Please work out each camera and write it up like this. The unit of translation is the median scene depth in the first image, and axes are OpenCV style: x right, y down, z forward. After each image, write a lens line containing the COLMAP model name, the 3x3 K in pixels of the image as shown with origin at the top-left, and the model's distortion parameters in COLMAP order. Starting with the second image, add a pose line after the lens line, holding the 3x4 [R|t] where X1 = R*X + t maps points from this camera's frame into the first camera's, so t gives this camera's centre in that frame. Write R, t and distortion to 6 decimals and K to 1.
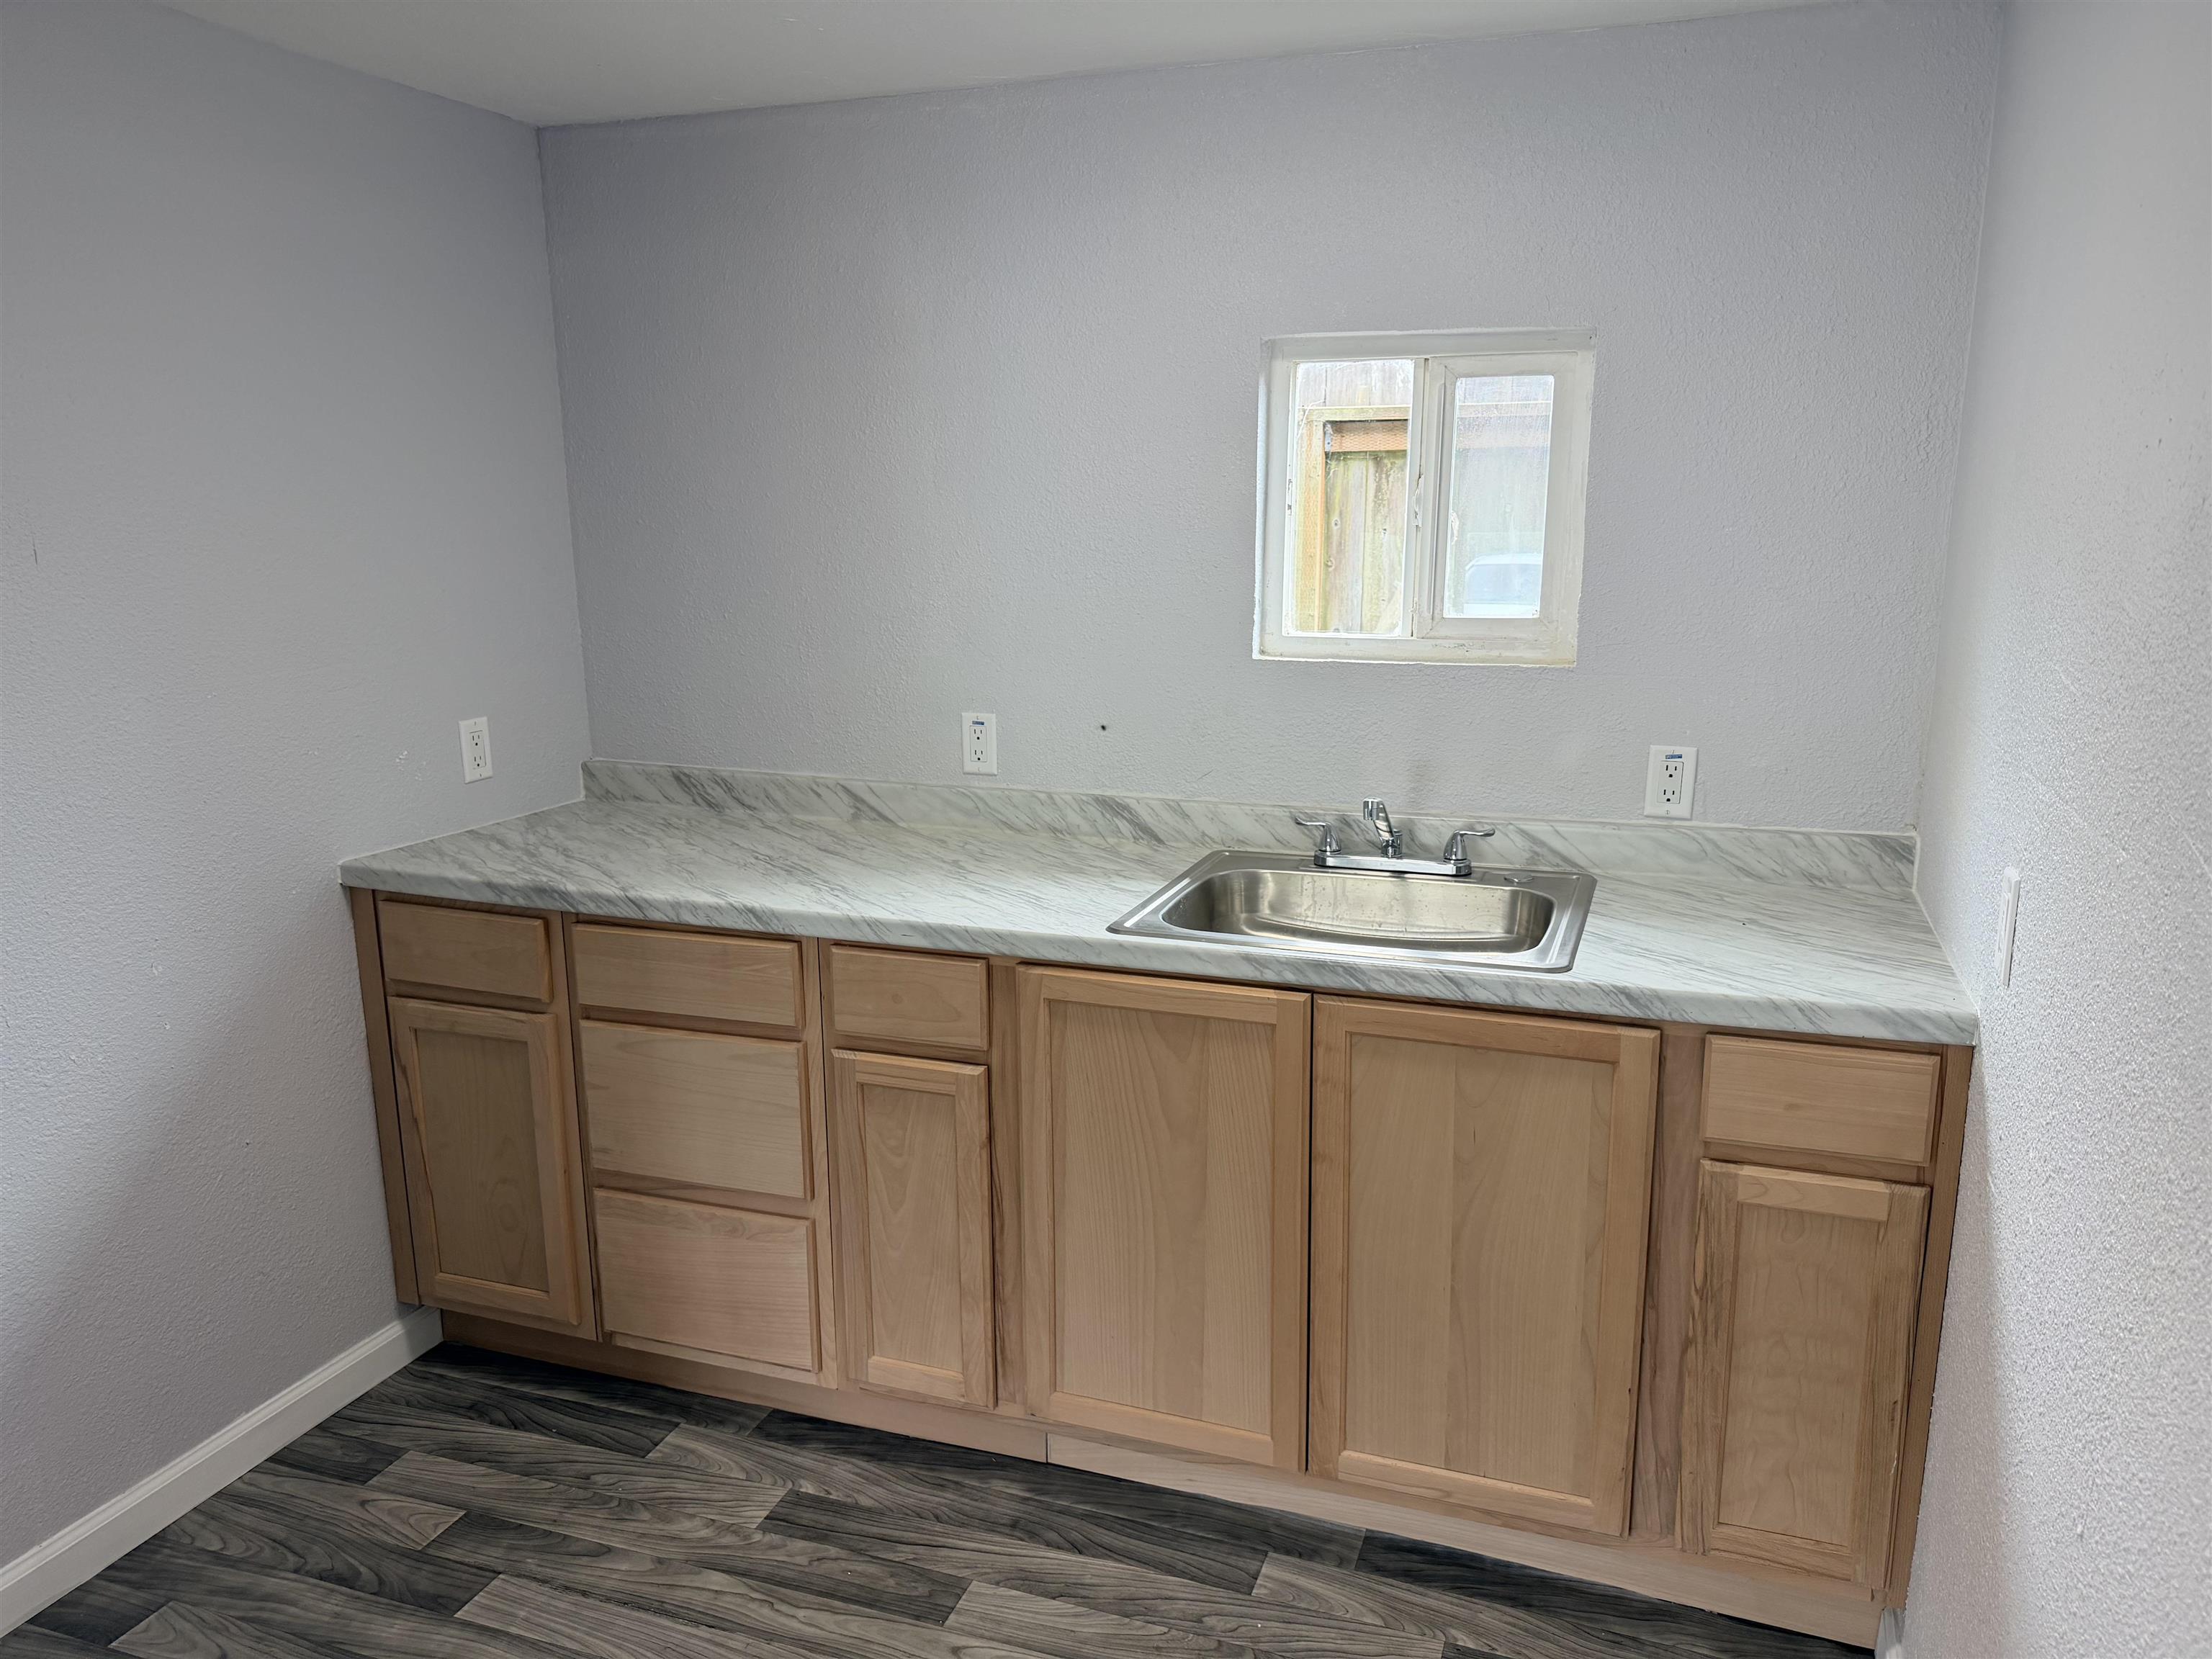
lens RADIAL K [[1579.2, 0, 1106.0], [0, 1579.2, 829.5], [0, 0, 1]] dist [0.003074, -0.002585]
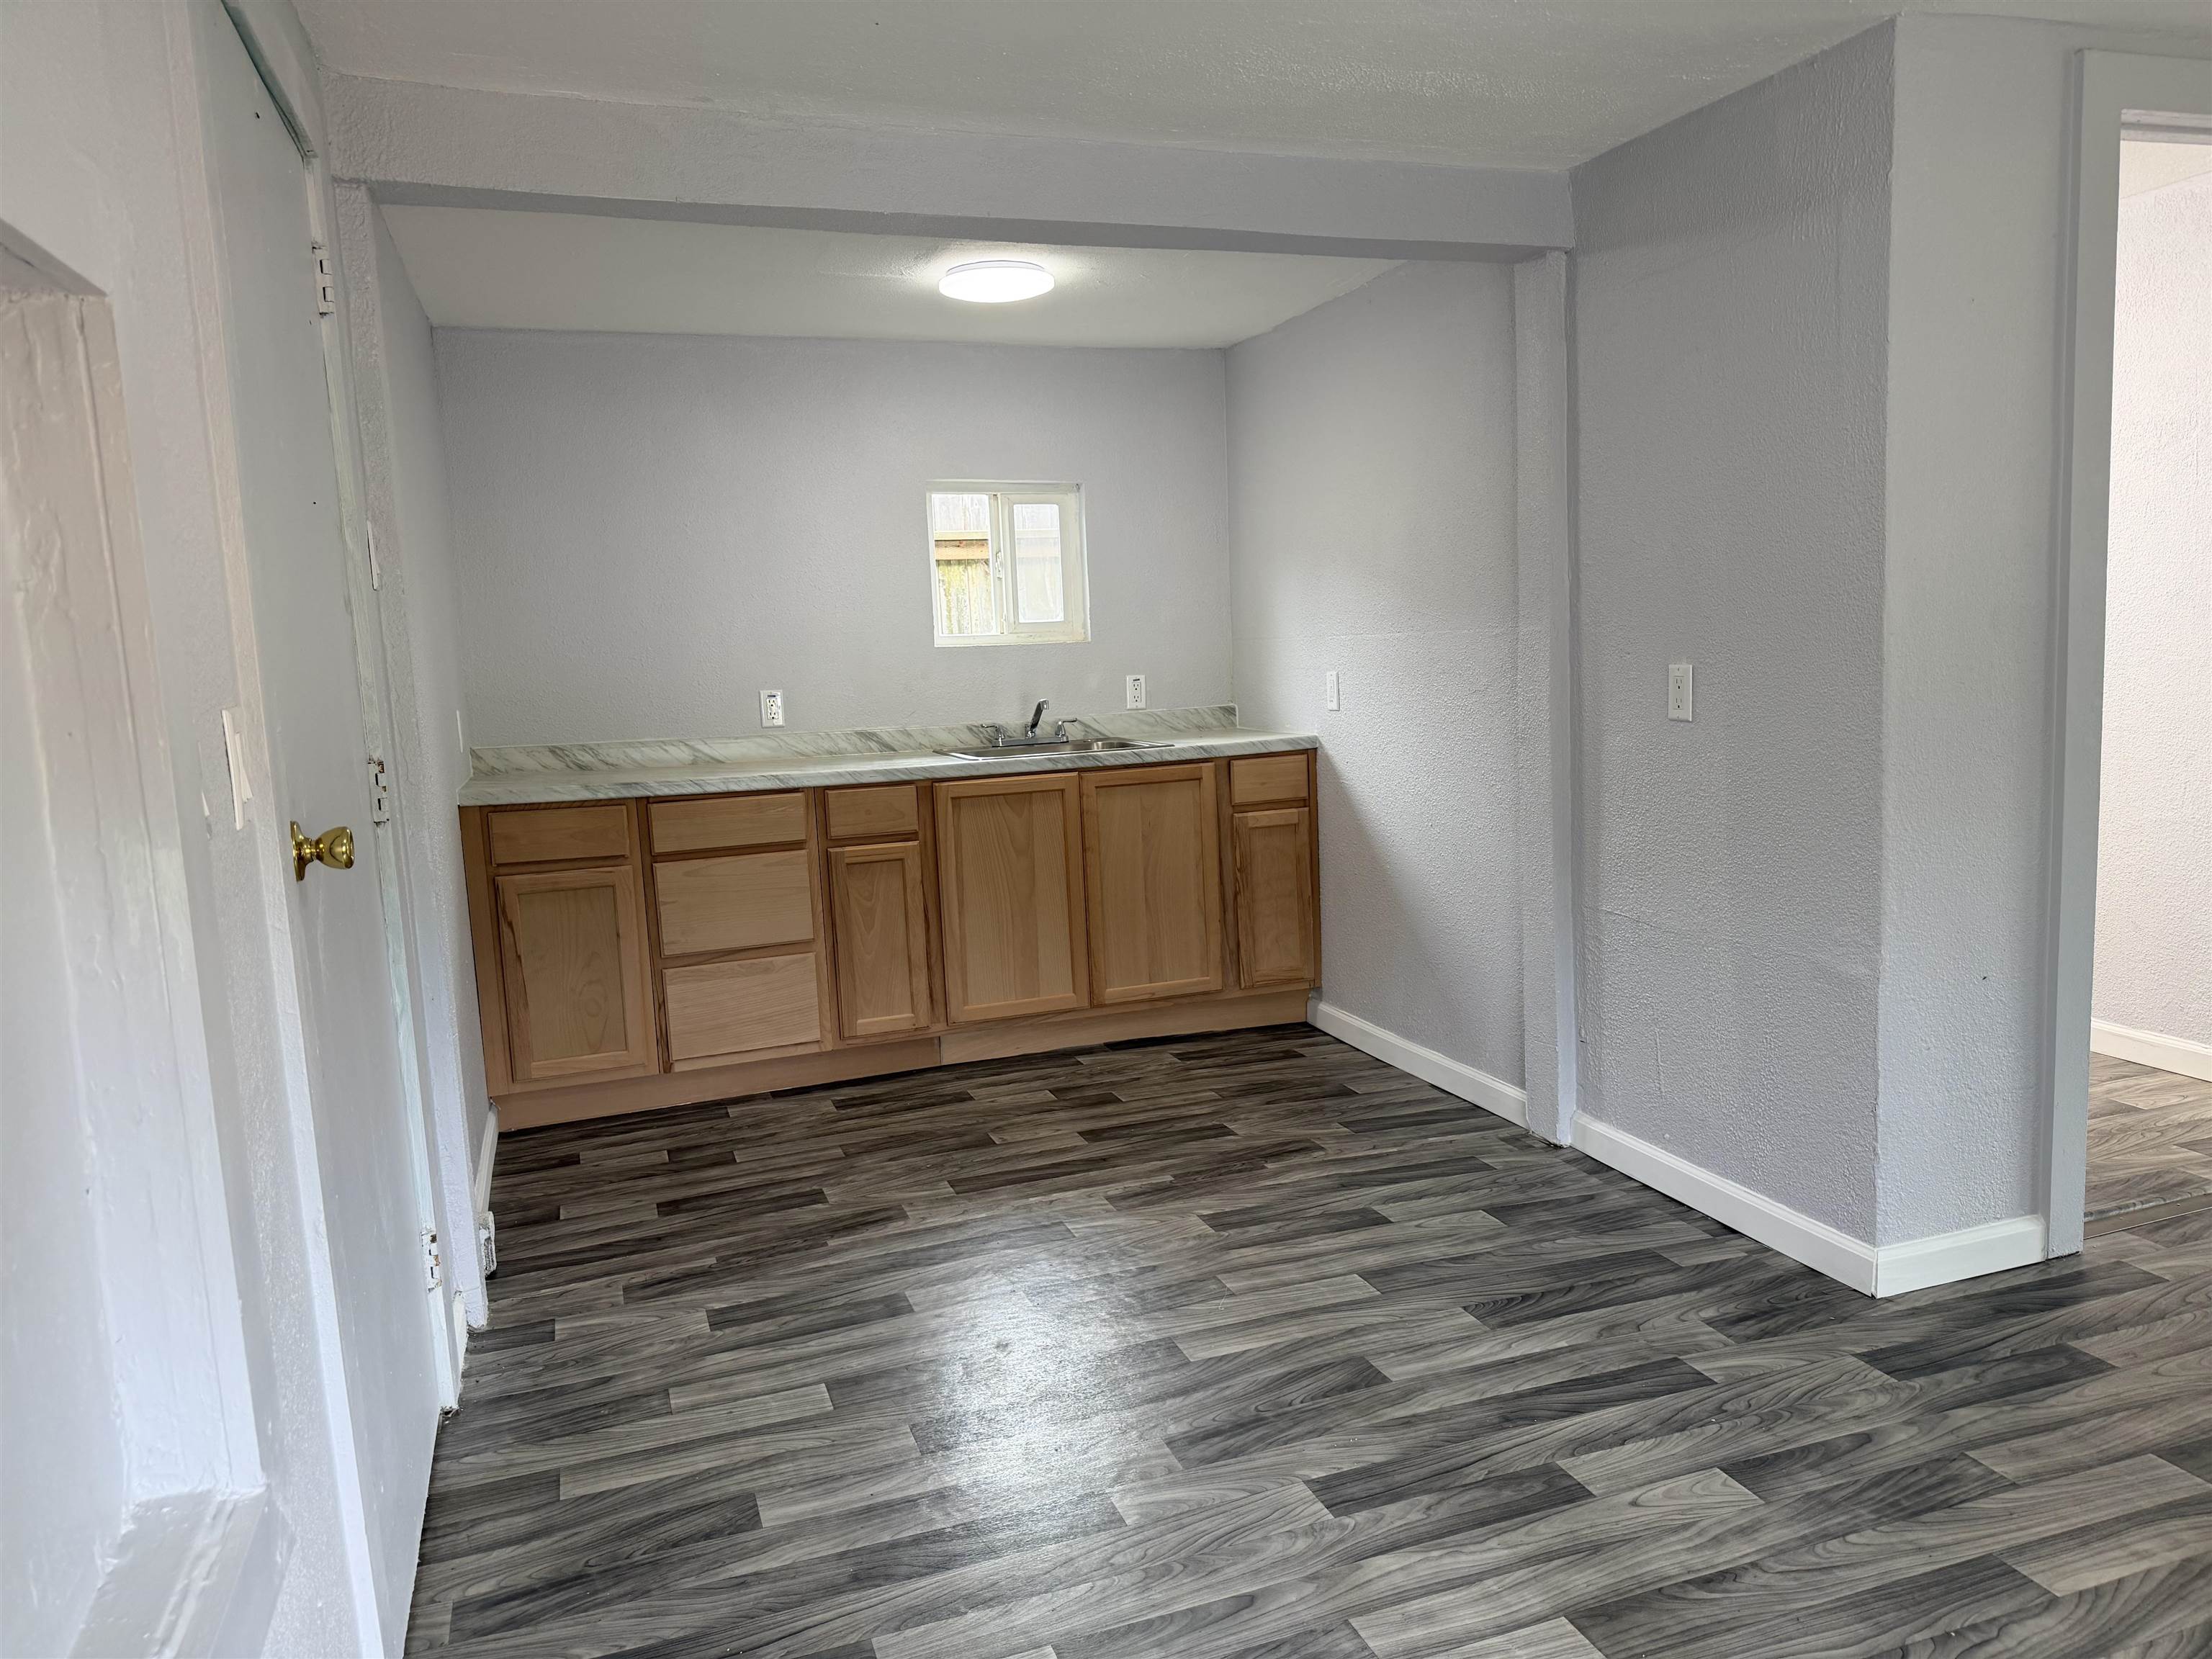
lens RADIAL K [[1573.3, 0, 1144.0], [0, 1573.3, 825.3], [0, 0, 1]] dist [0.073059, -0.001504]
pose [[0.759402, -0.099373, 0.642988, -1.074022], [0.162822, 0.985847, -0.039940, 0.246279], [-0.629919, 0.135023, 0.764834, -0.644080]]
